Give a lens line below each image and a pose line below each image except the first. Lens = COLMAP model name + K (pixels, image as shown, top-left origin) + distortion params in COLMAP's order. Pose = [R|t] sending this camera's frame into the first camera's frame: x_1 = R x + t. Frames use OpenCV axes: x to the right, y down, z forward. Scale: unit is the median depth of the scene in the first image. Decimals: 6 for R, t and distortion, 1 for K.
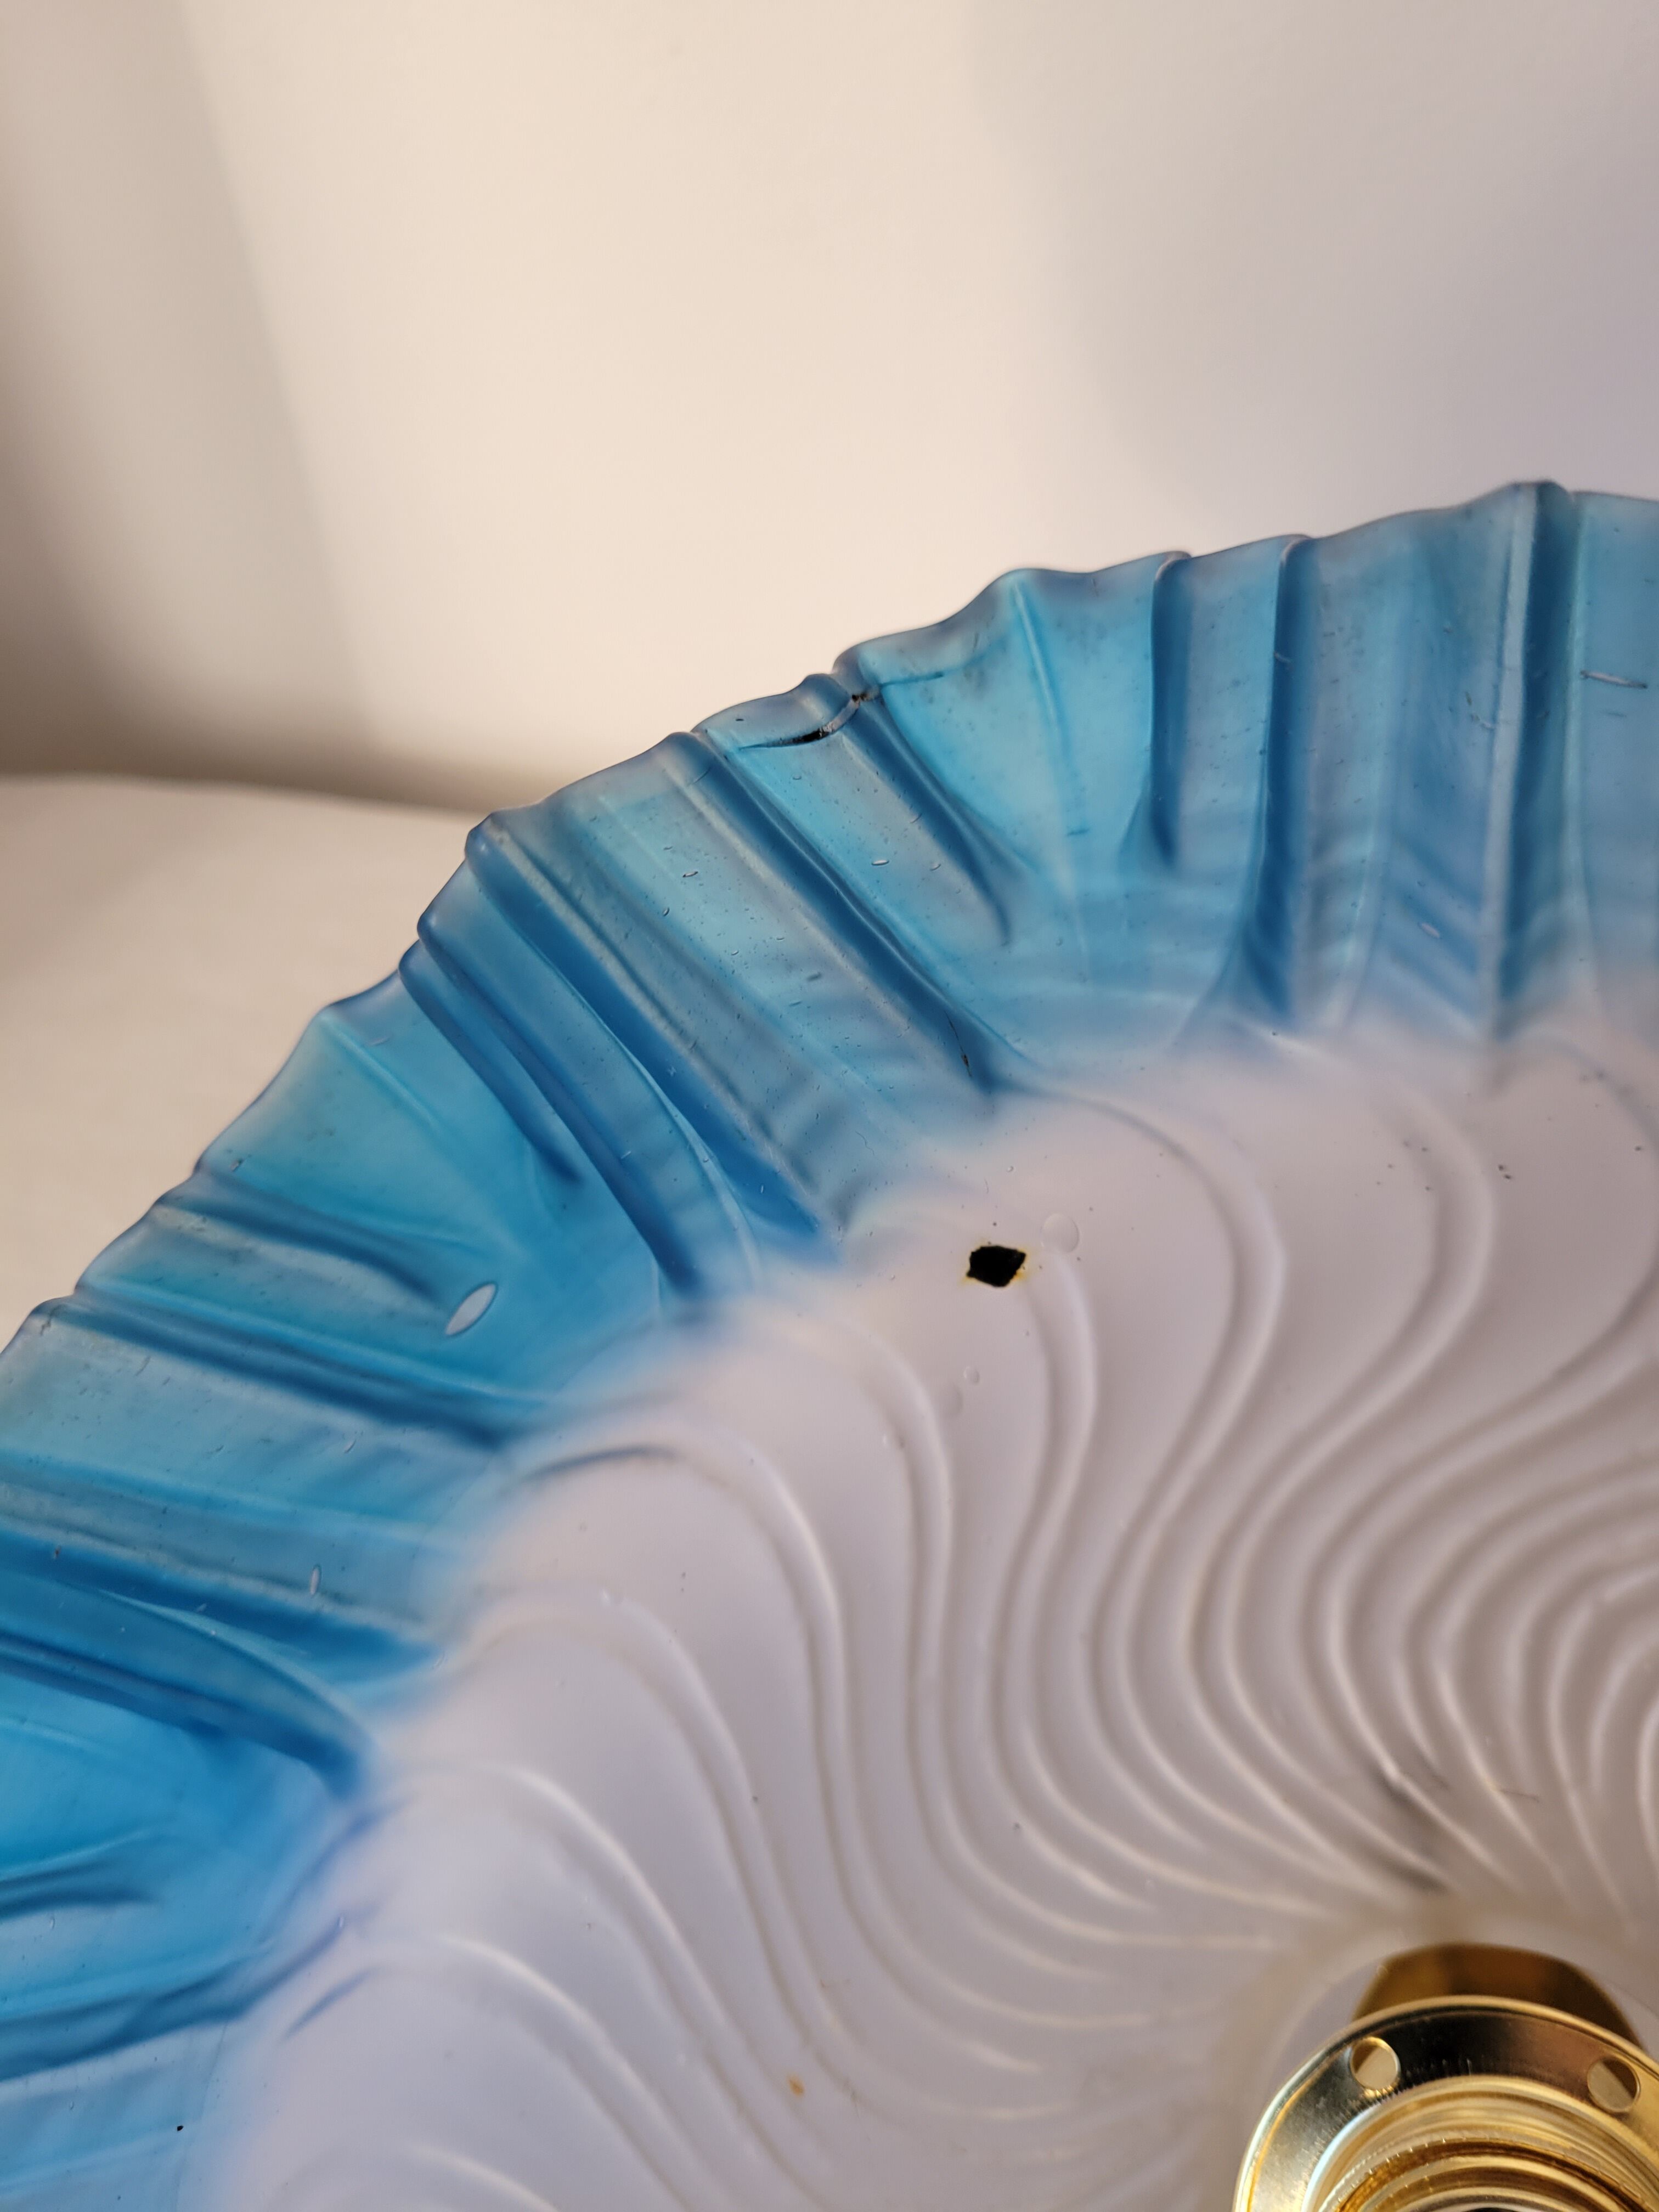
lens RADIAL K [[1700.4, 0, 825.4], [0, 1700.4, 1101.3], [0, 0, 1]] dist [-0.006048, -0.004560]
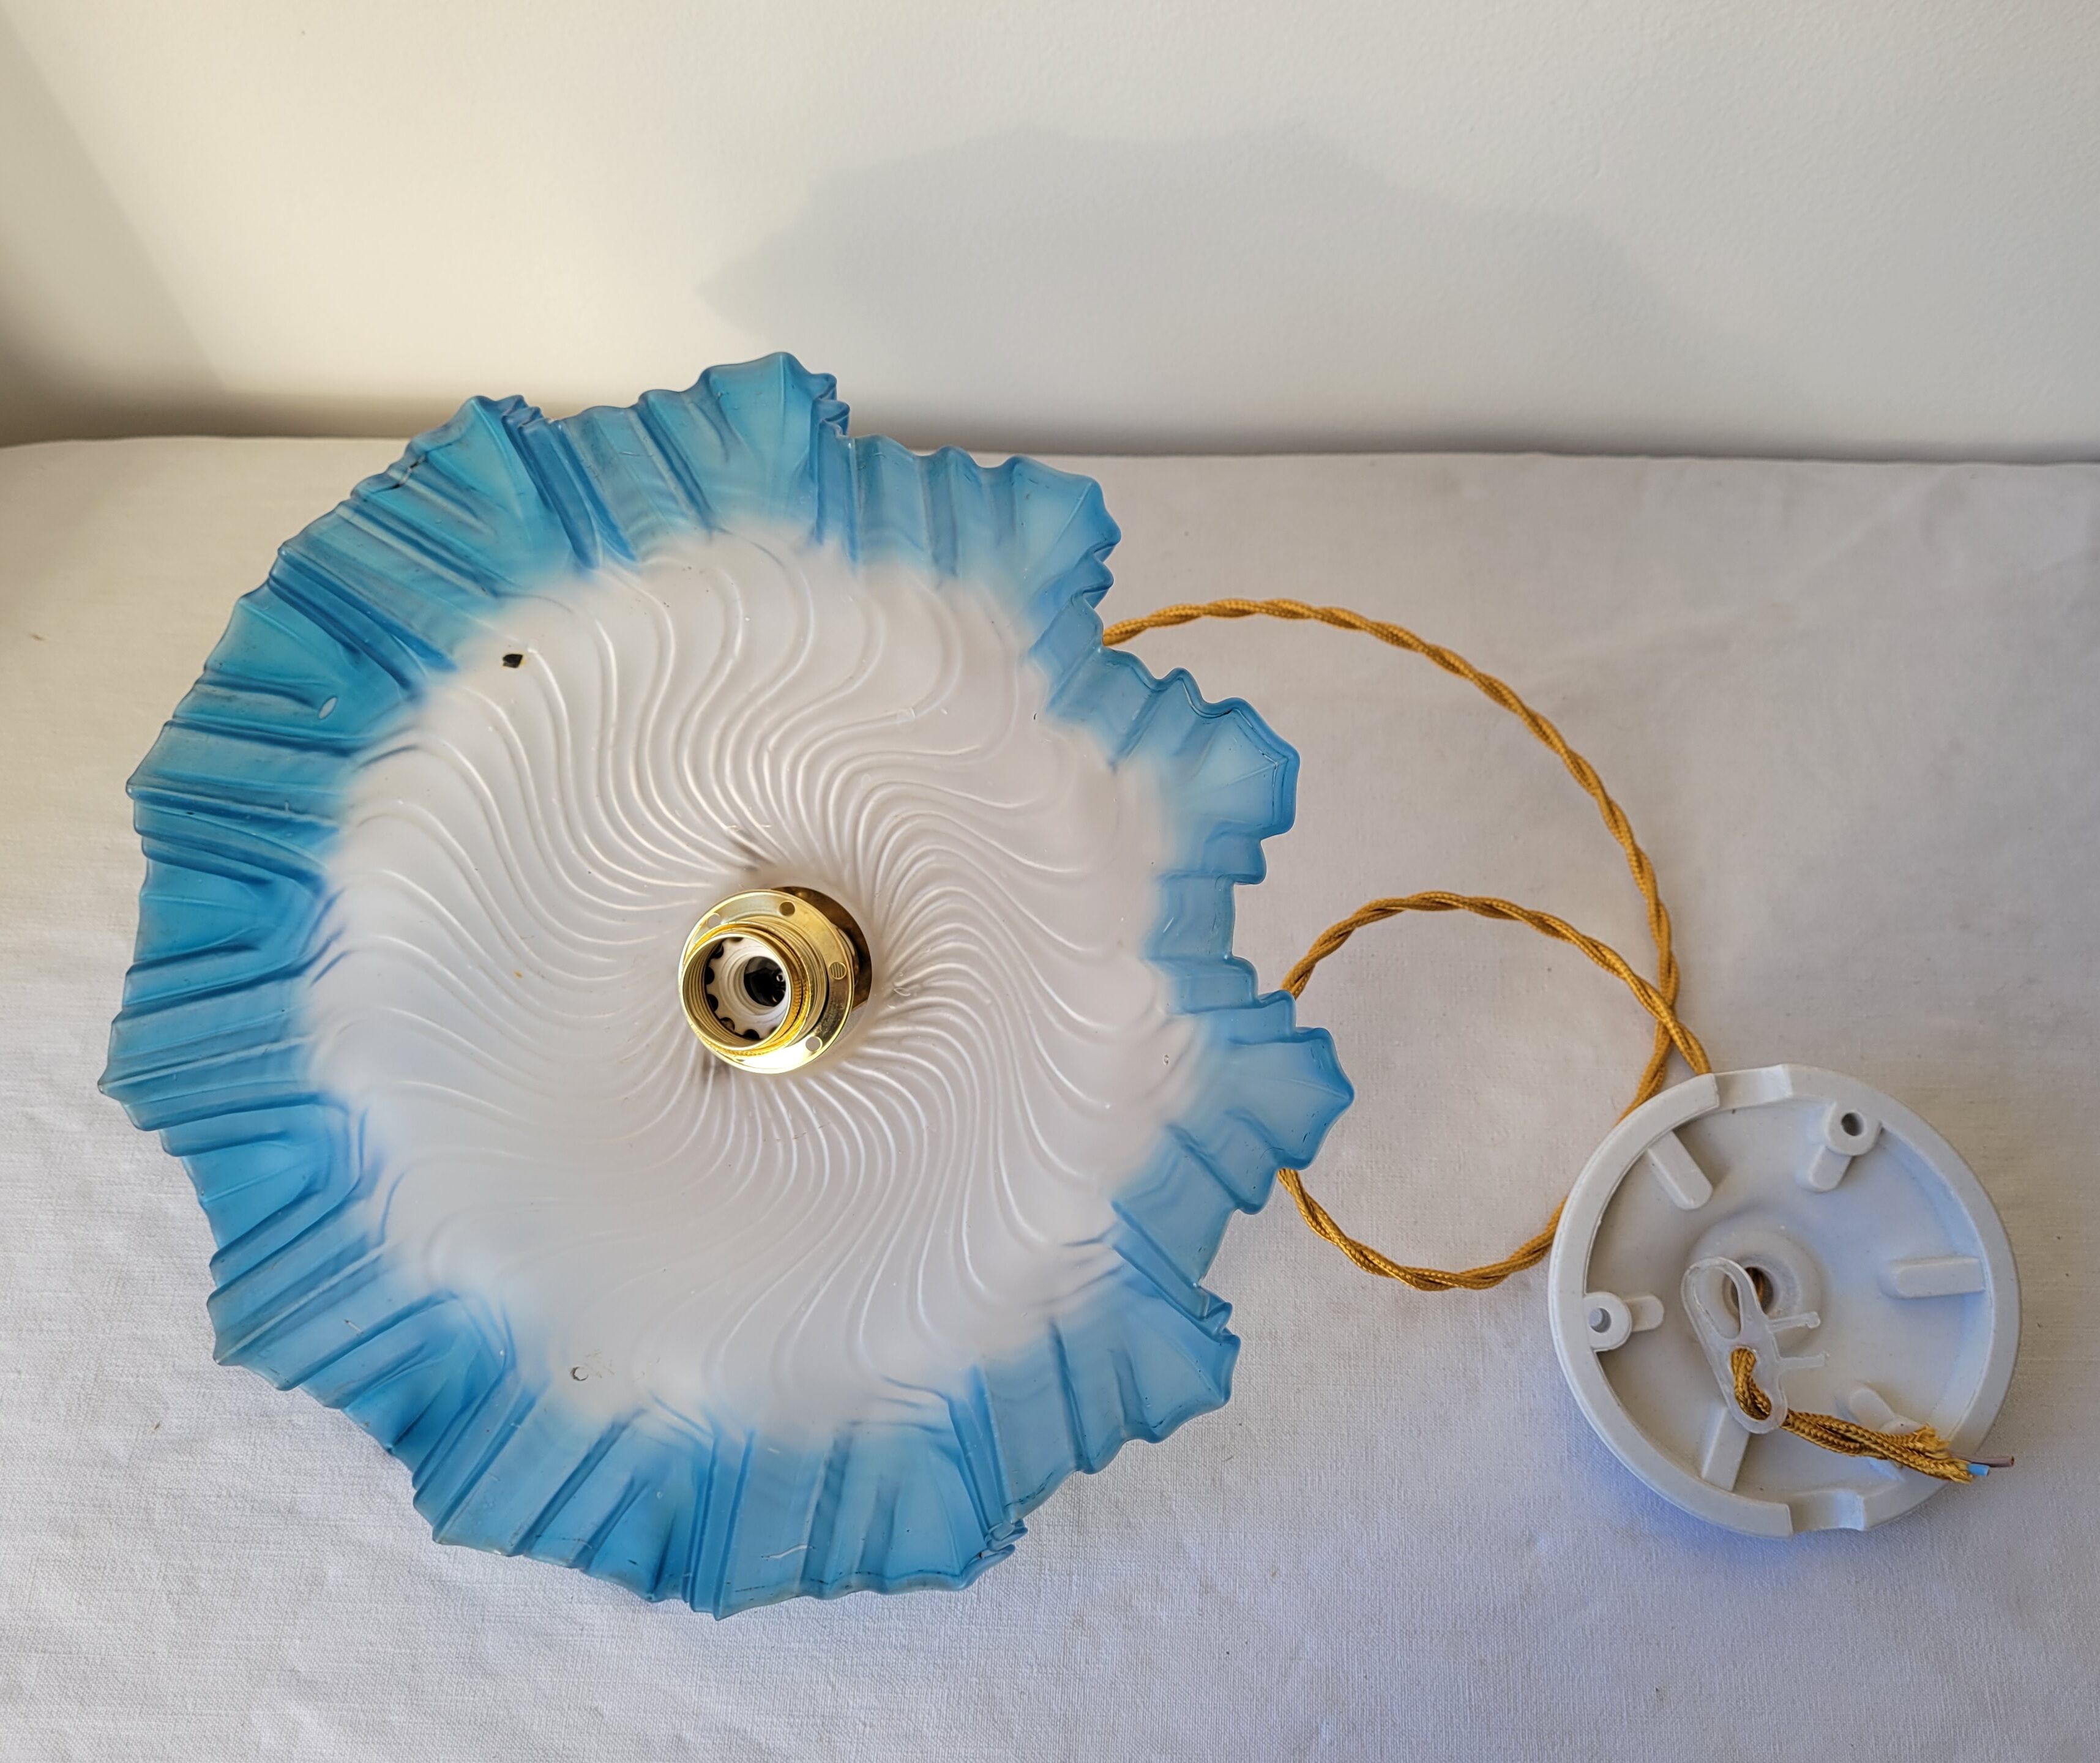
lens RADIAL K [[1690.2, 0, 1046.4], [0, 1690.2, 889.7], [0, 0, 1]] dist [0.006149, -0.012719]
pose [[0.979168, -0.163760, 0.120054, 0.538596], [0.132441, 0.963242, 0.233717, -0.071291], [-0.153914, -0.212948, 0.964865, -1.814529]]
